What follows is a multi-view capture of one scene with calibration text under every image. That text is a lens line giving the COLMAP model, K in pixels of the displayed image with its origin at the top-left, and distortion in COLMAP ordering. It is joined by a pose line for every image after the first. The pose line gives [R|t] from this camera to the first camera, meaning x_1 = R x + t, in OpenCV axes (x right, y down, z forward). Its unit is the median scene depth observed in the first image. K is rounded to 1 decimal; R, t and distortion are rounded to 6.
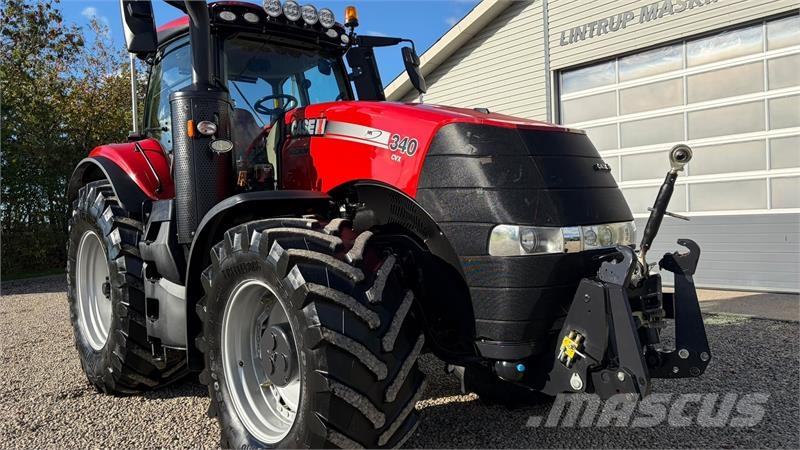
lens RADIAL K [[595.5, 0, 400.0], [0, 595.5, 225.0], [0, 0, 1]] dist [0.033364, 0.001712]
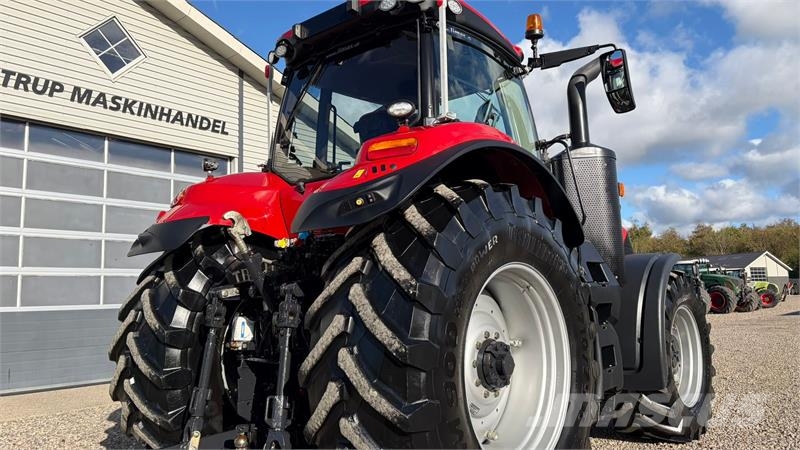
lens RADIAL K [[598.3, 0, 404.0], [0, 598.3, 220.7], [0, 0, 1]] dist [0.054751, -0.055553]
pose [[-0.140715, 0.172961, 0.974825, -1.136300], [0.045669, 0.984708, -0.168123, 0.065297], [-0.988996, 0.020862, -0.146462, 1.260164]]
